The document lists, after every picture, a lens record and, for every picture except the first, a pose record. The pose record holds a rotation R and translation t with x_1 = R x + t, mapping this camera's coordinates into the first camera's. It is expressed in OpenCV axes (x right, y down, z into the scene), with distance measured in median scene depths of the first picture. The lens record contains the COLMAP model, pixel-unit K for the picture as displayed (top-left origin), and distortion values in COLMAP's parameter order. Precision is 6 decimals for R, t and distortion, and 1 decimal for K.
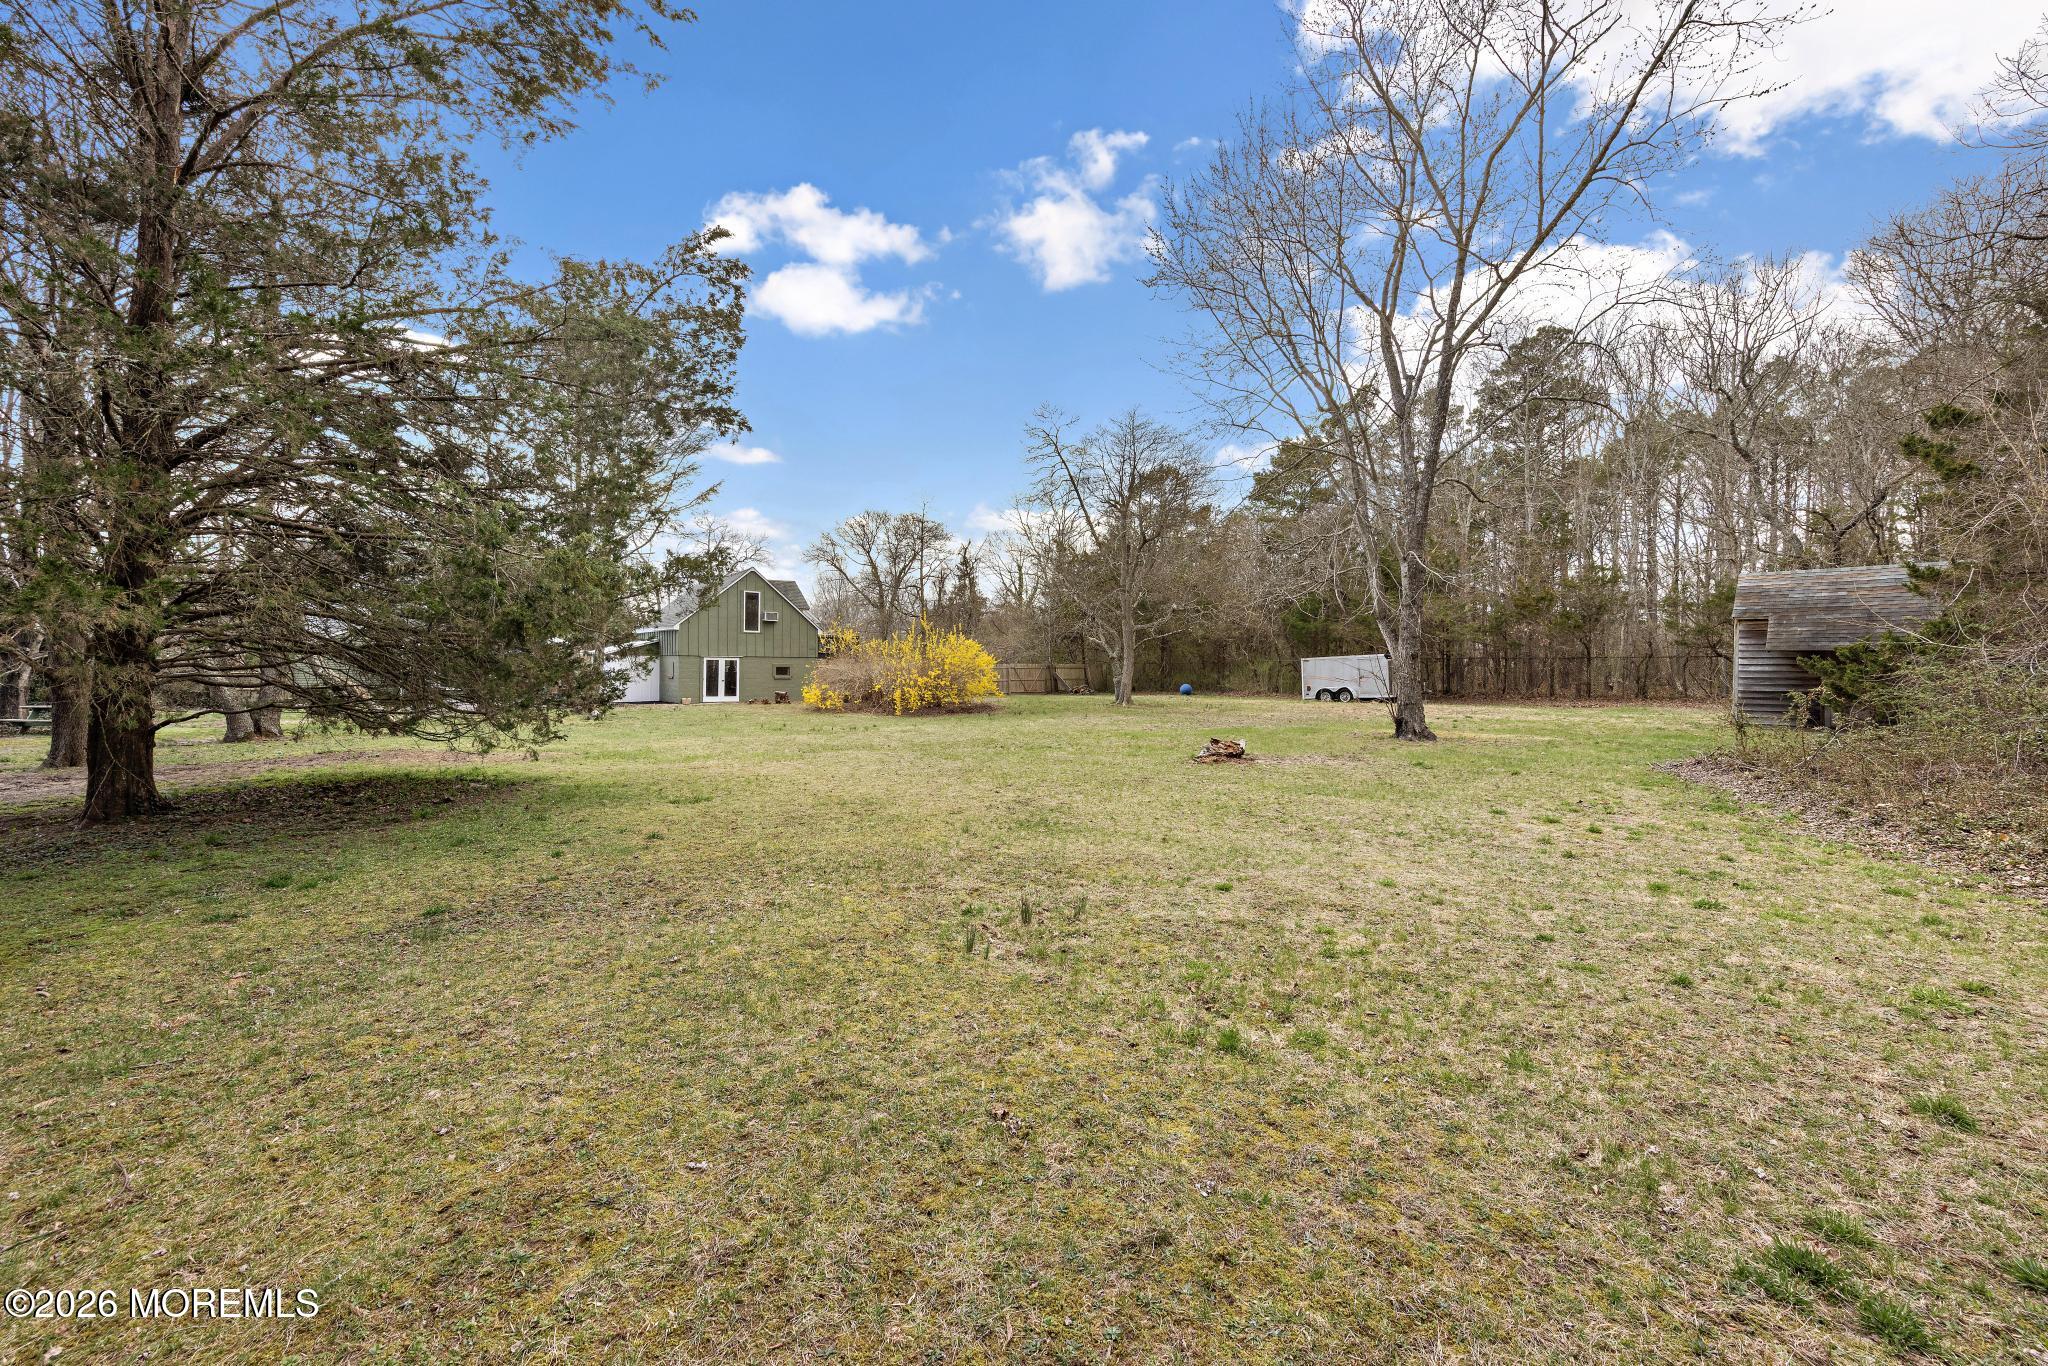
lens RADIAL K [[806.6, 0, 1021.2], [0, 806.6, 667.2], [0, 0, 1]] dist [-0.001411, -0.000160]
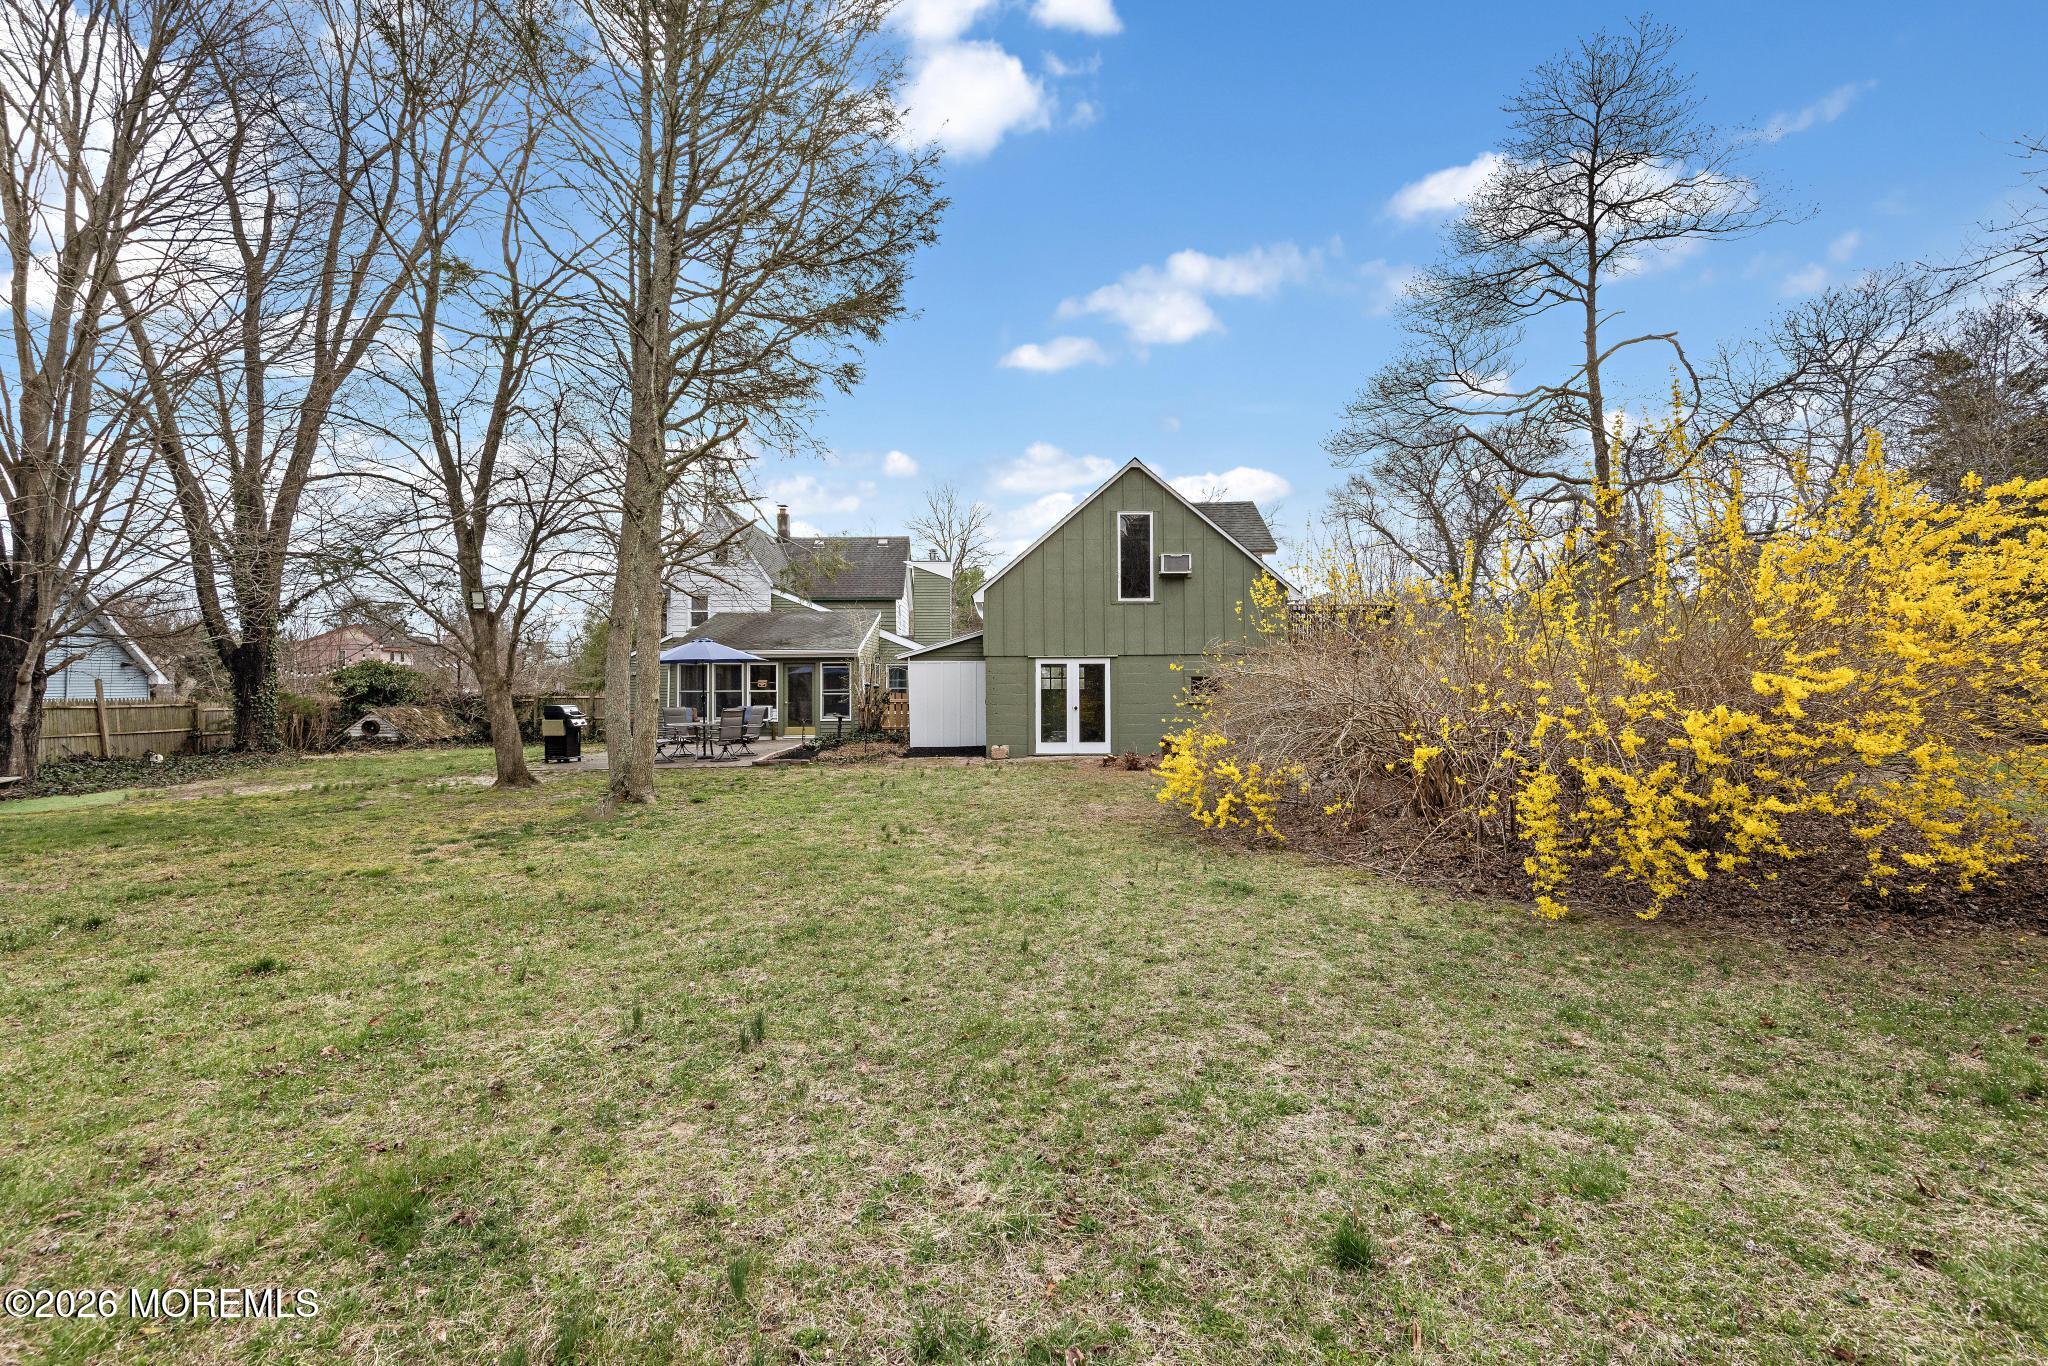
lens RADIAL K [[884.0, 0, 1024.0], [0, 884.0, 683.0], [0, 0, 1]] dist [0.000415, 0.000046]
pose [[0.810684, -0.010679, -0.585386, -0.097641], [0.007424, 0.999941, -0.007960, 0.005845], [0.585436, 0.002107, 0.810716, 0.574096]]
